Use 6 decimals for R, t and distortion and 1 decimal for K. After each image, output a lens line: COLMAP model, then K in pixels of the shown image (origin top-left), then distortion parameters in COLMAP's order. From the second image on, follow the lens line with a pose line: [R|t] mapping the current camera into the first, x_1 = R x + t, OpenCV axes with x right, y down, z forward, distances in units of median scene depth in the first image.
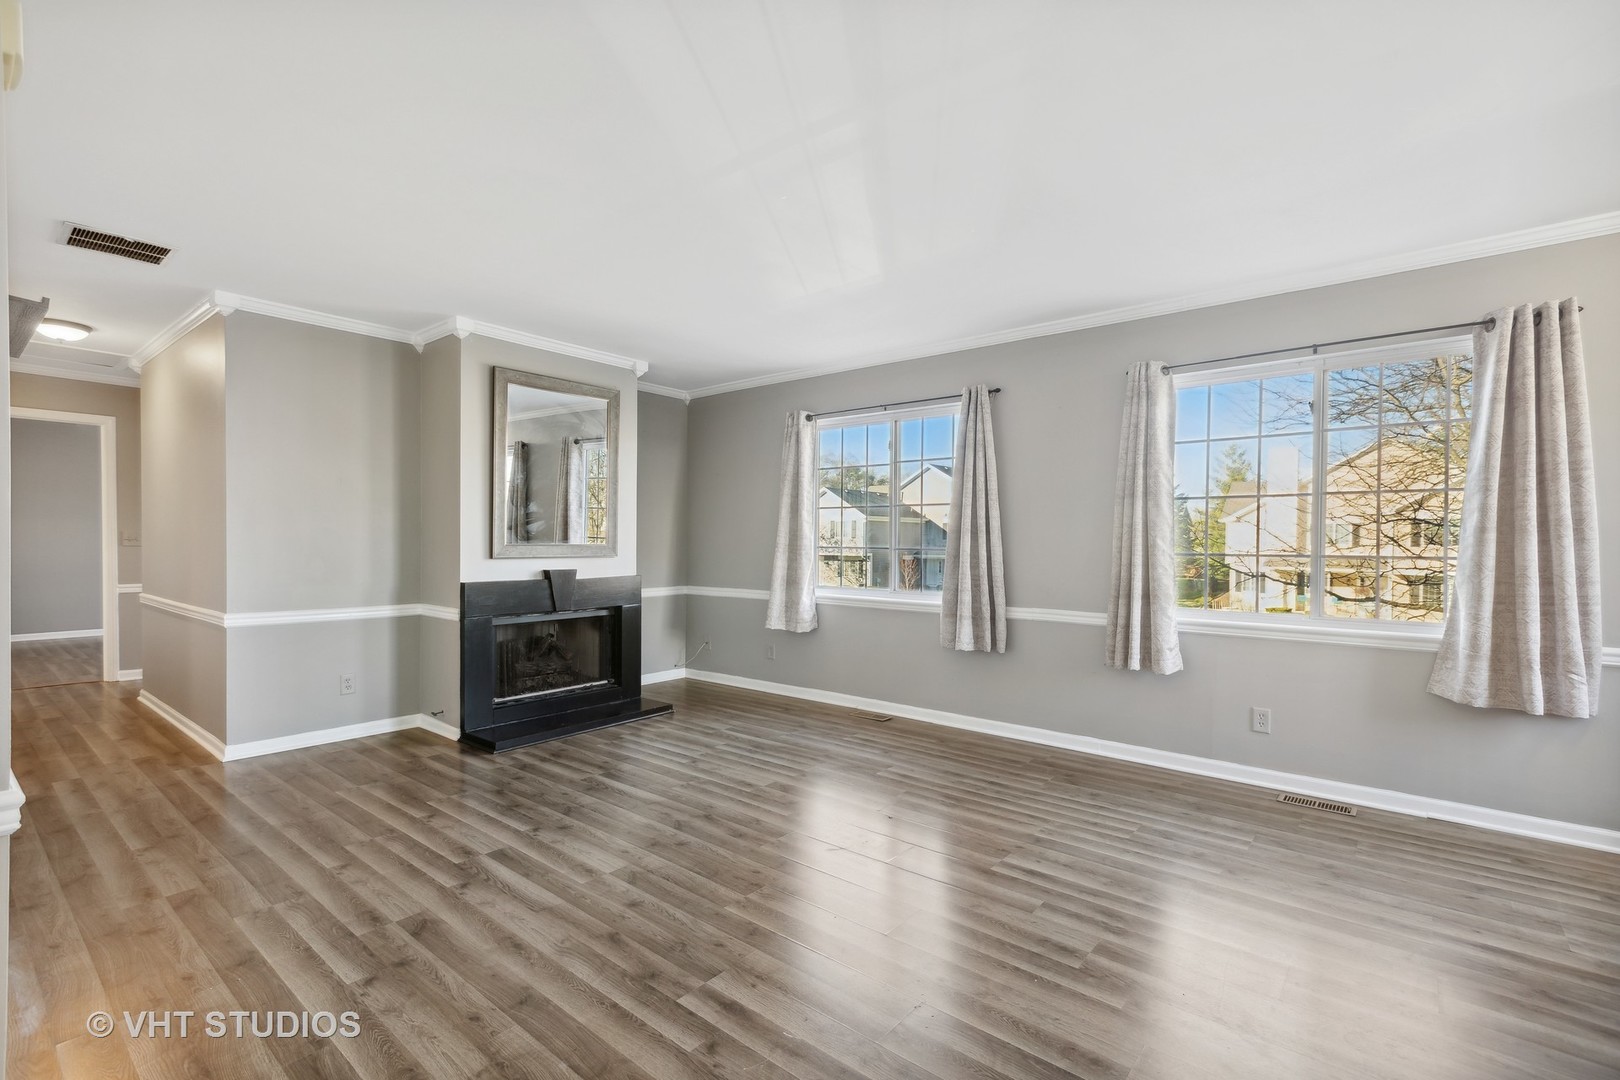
lens RADIAL K [[726.7, 0, 803.0], [0, 726.7, 544.4], [0, 0, 1]] dist [0.011800, 0.000433]
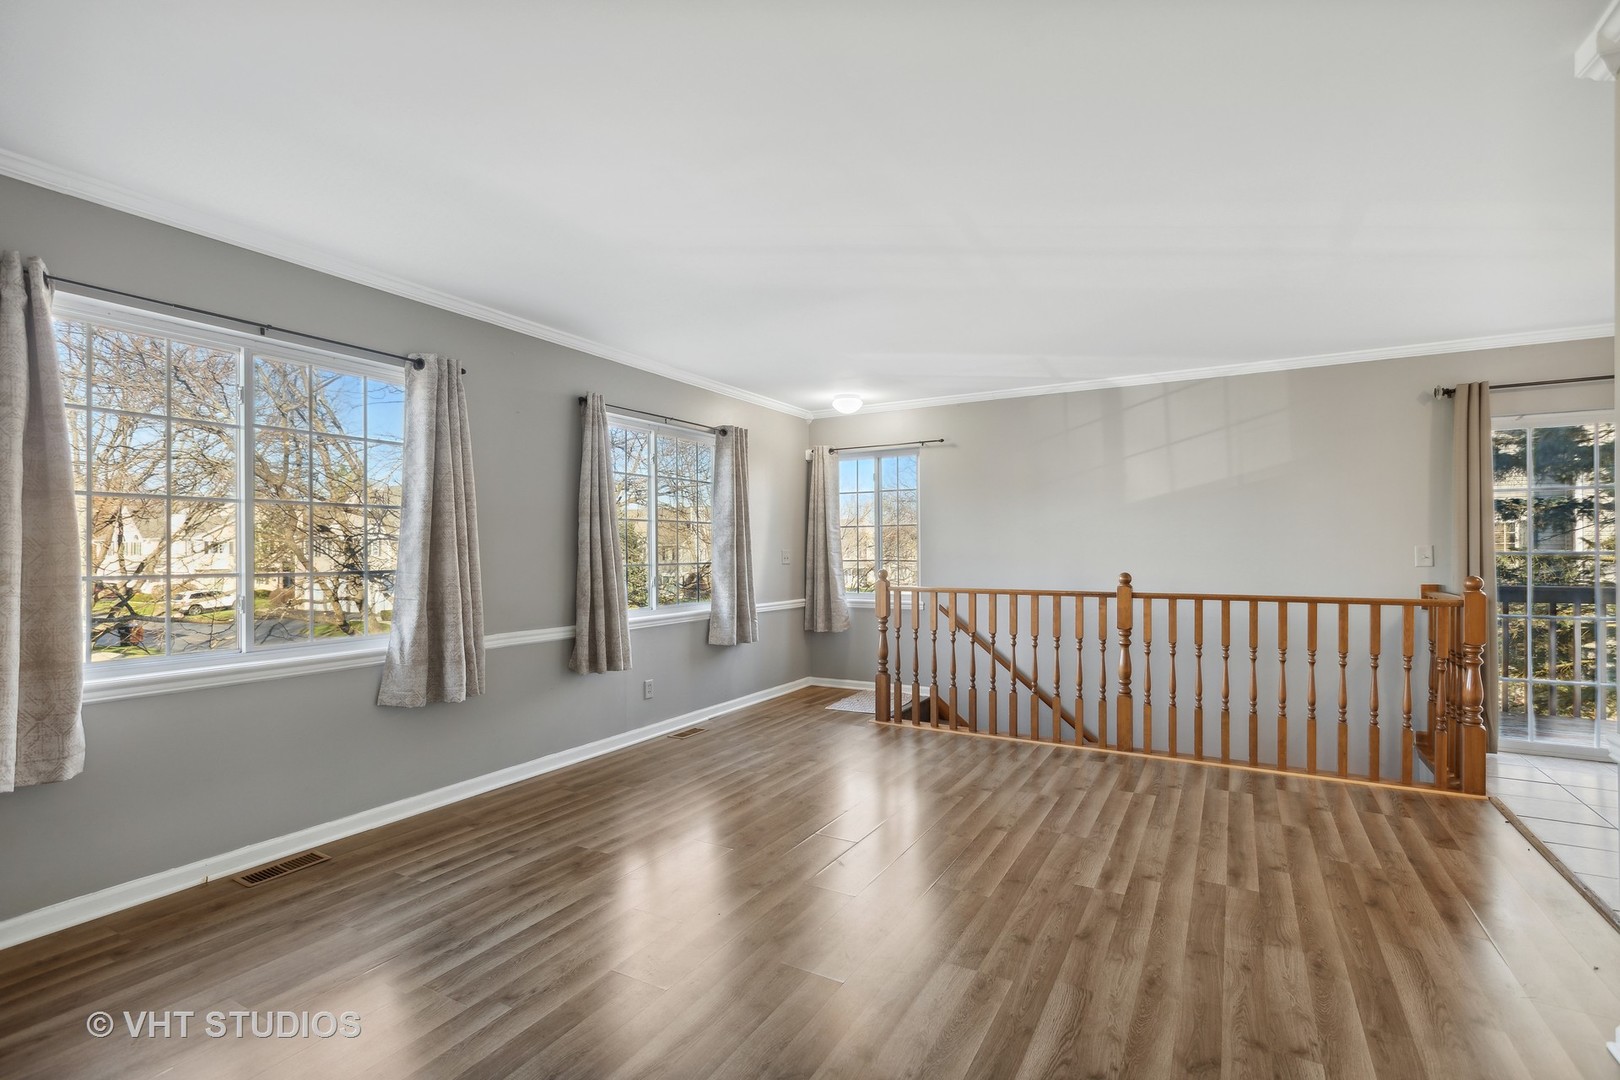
lens RADIAL K [[757.6, 0, 801.0], [0, 757.6, 548.4], [0, 0, 1]] dist [0.000913, 0.000528]
pose [[-0.172050, -0.003779, 0.985081, -0.598060], [0.010185, 0.999932, 0.005615, -0.014273], [-0.985036, 0.010999, -0.172000, 0.750215]]
